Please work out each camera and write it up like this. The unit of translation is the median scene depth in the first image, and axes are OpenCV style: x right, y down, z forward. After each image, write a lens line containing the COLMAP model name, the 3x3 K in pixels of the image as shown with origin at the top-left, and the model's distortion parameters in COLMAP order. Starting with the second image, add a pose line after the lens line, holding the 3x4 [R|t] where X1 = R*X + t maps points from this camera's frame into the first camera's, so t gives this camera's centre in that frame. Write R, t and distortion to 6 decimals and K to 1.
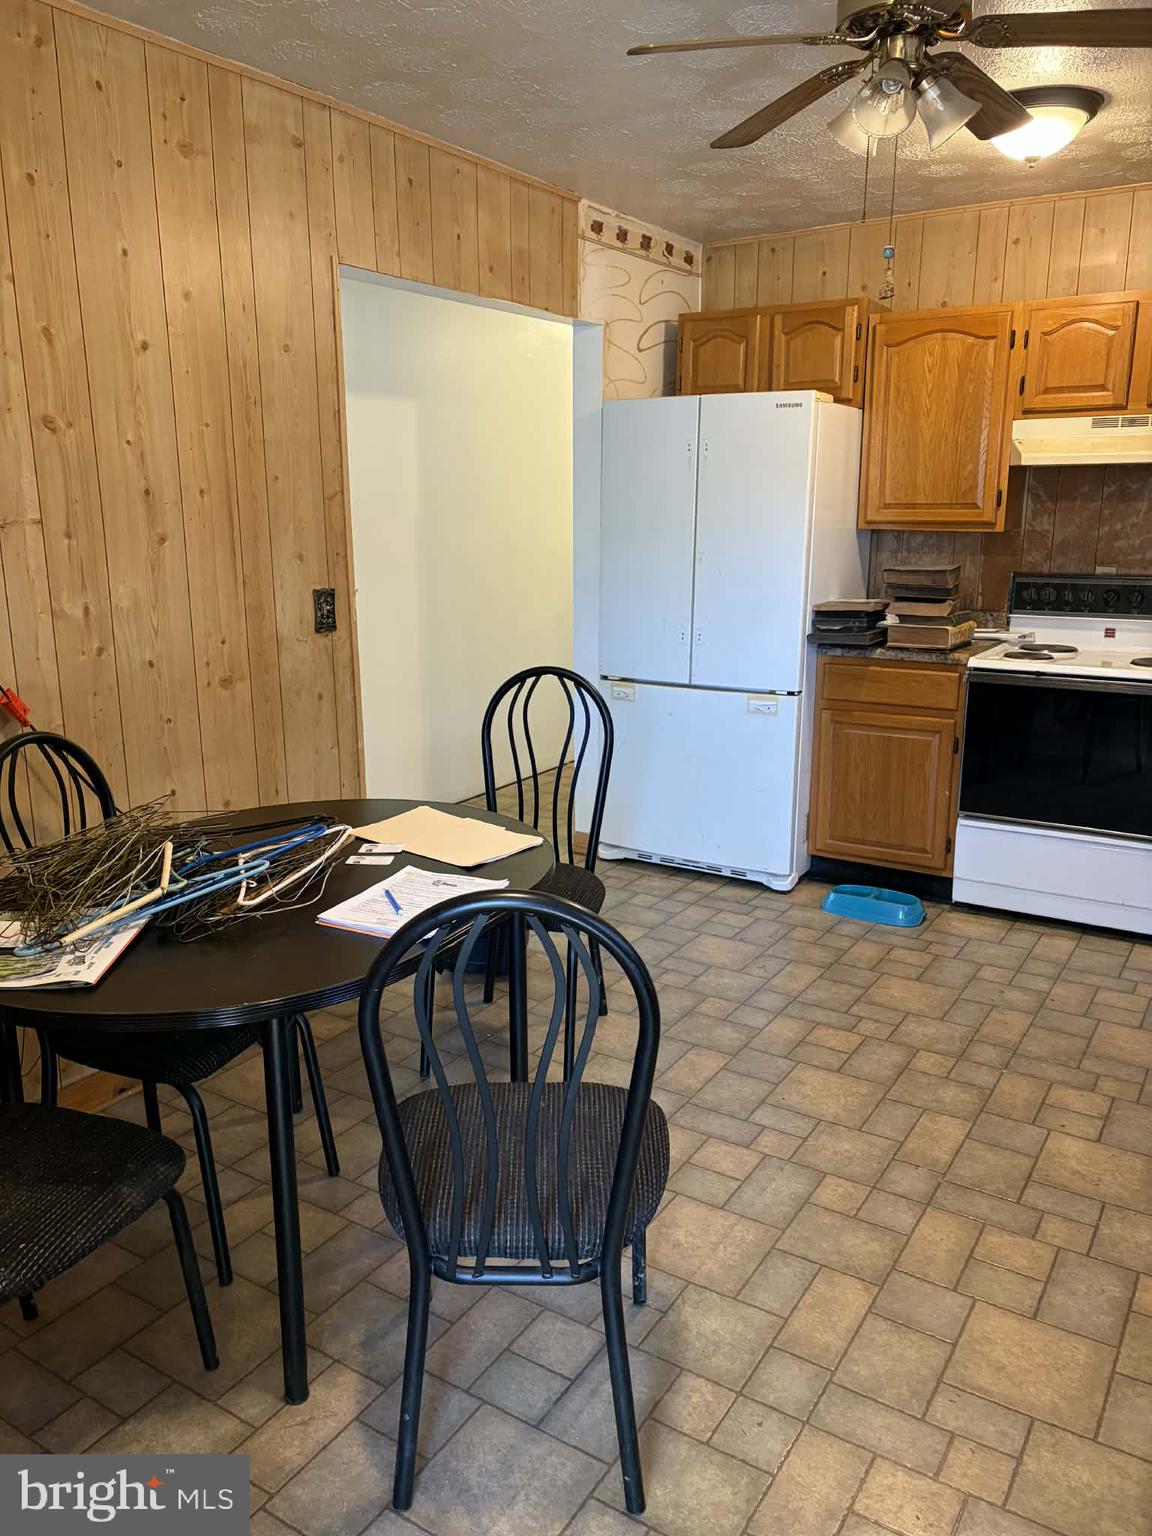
lens RADIAL K [[1162.5, 0, 562.2], [0, 1162.5, 772.5], [0, 0, 1]] dist [0.041330, -0.042505]
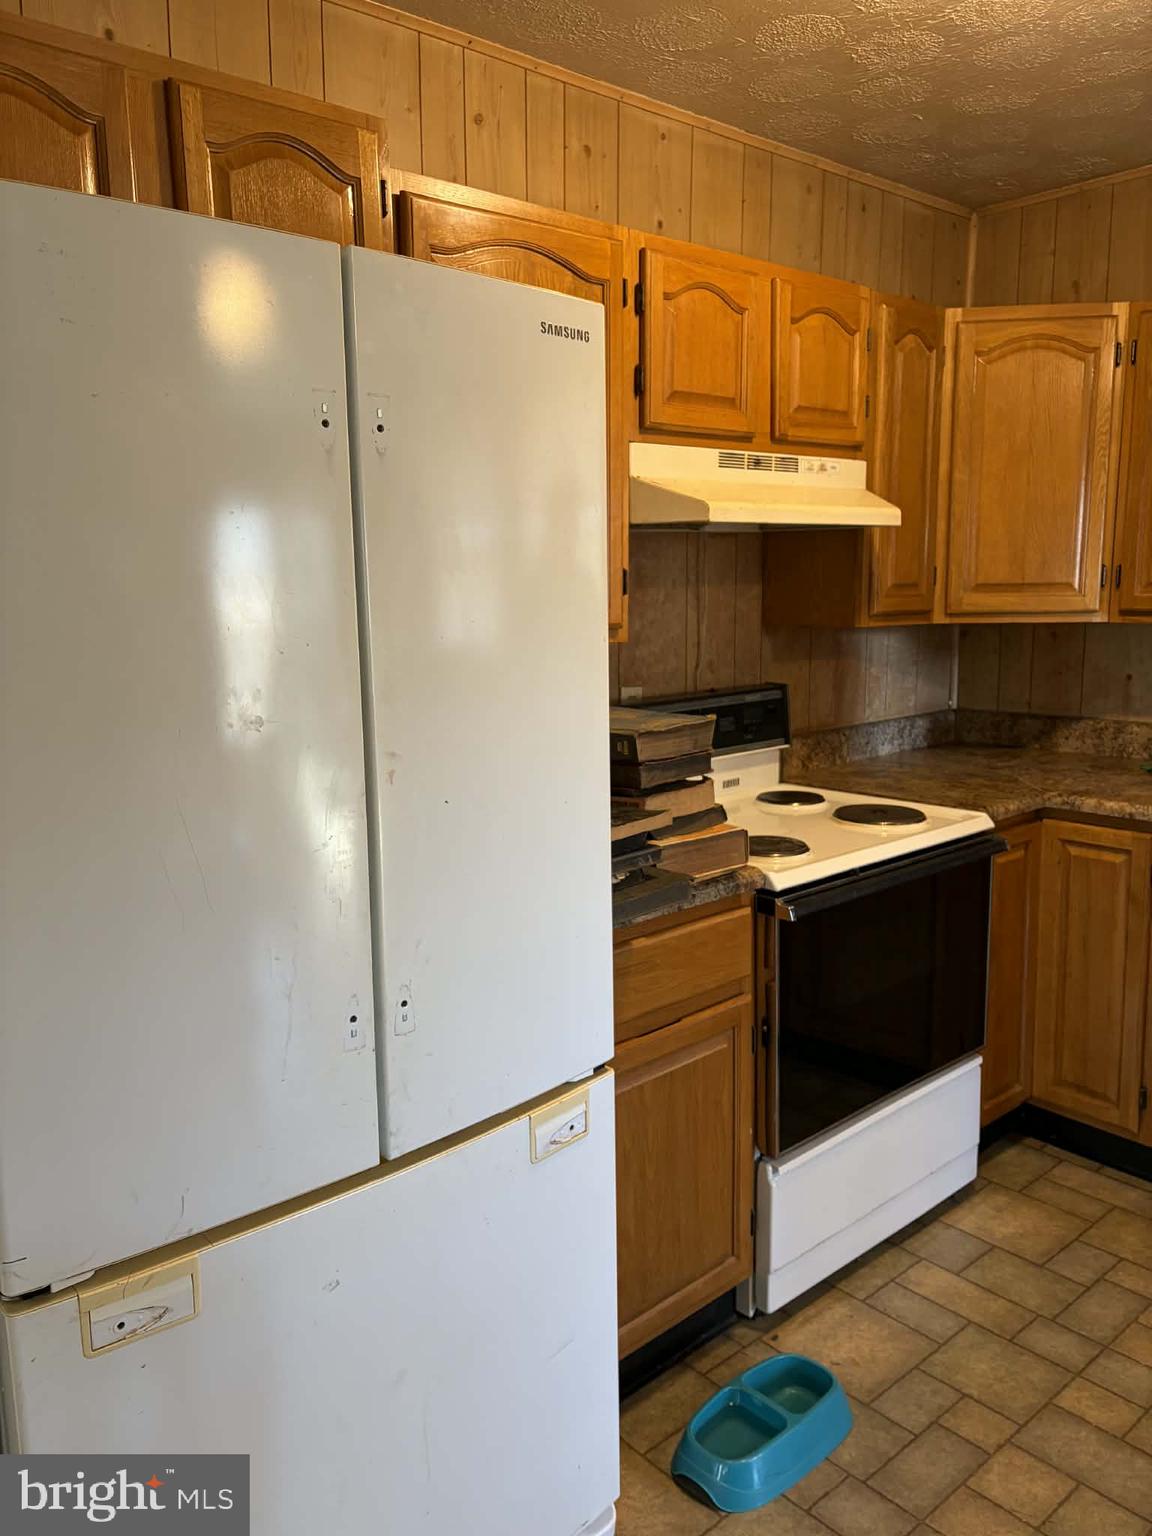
lens RADIAL K [[1162.5, 0, 571.8], [0, 1162.5, 766.5], [0, 0, 1]] dist [0.041330, -0.042505]
pose [[0.290336, -0.155878, 0.944144, -0.173807], [0.234652, 0.968117, 0.087678, -0.216546], [-0.927709, 0.196089, 0.317656, 0.918559]]
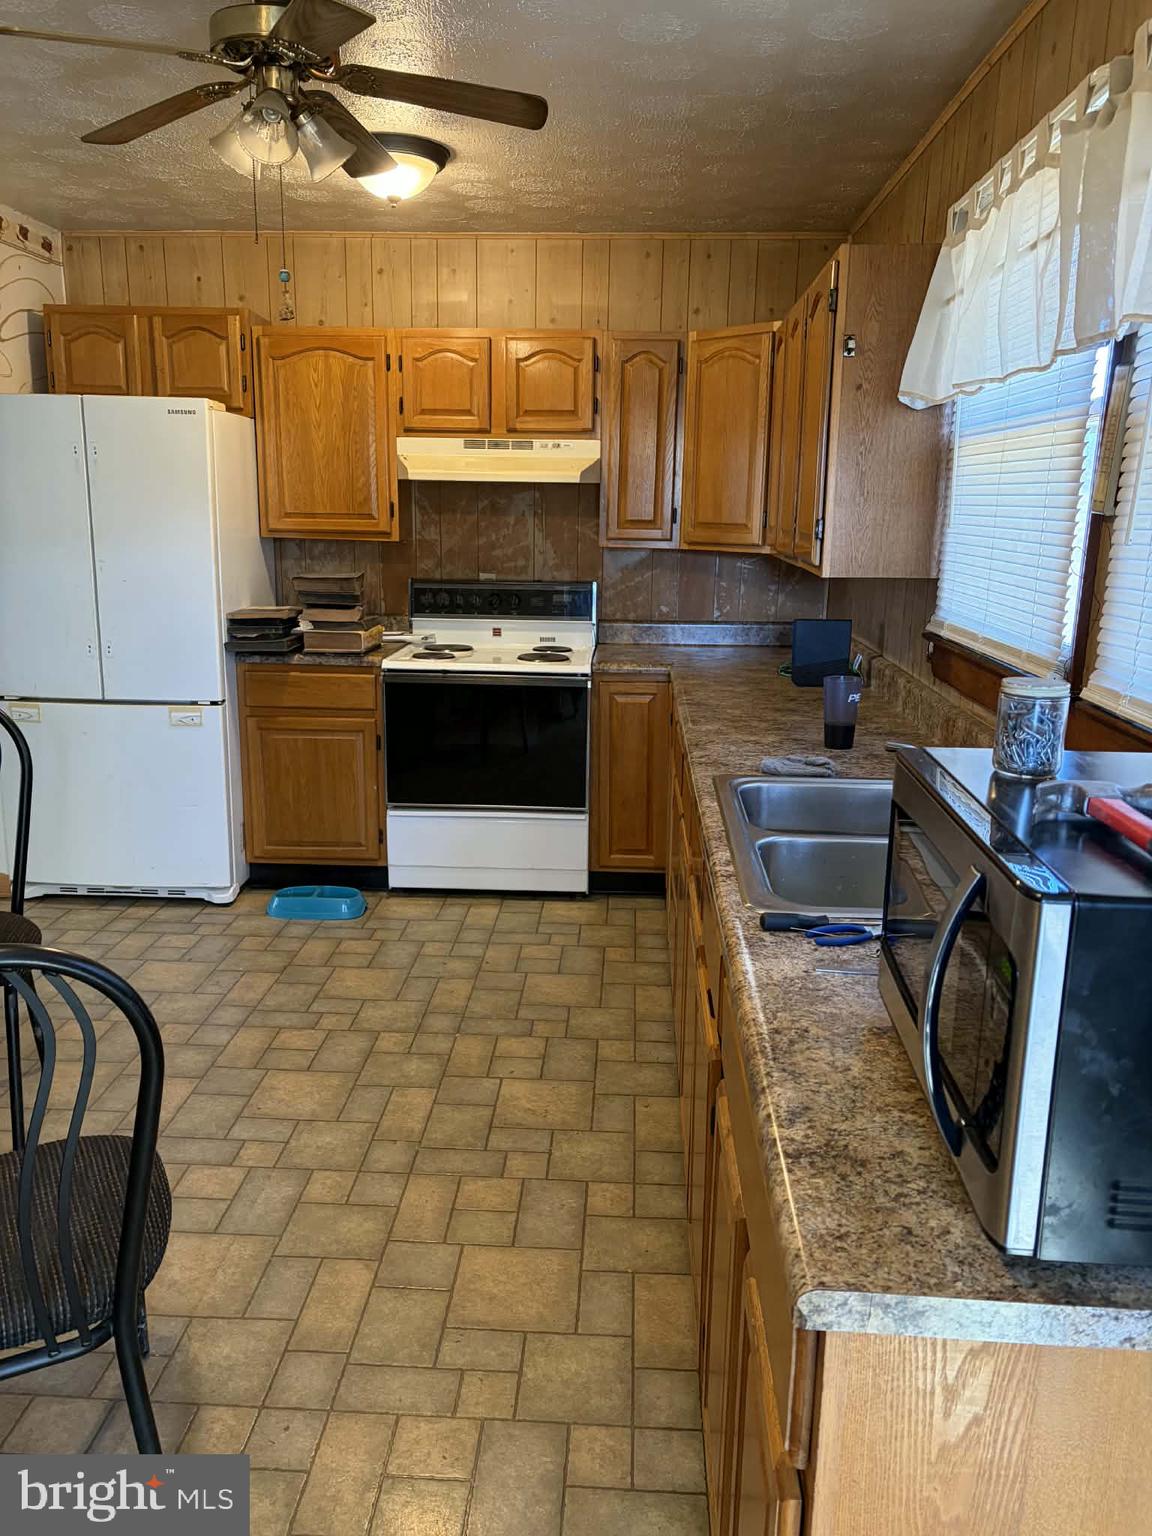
lens RADIAL K [[1162.5, 0, 568.9], [0, 1162.5, 772.5], [0, 0, 1]] dist [0.041330, -0.042505]
pose [[0.869014, -0.096427, 0.485301, -0.030056], [0.097130, 0.994988, 0.023772, -0.004297], [-0.485160, 0.026479, 0.874024, -0.009594]]
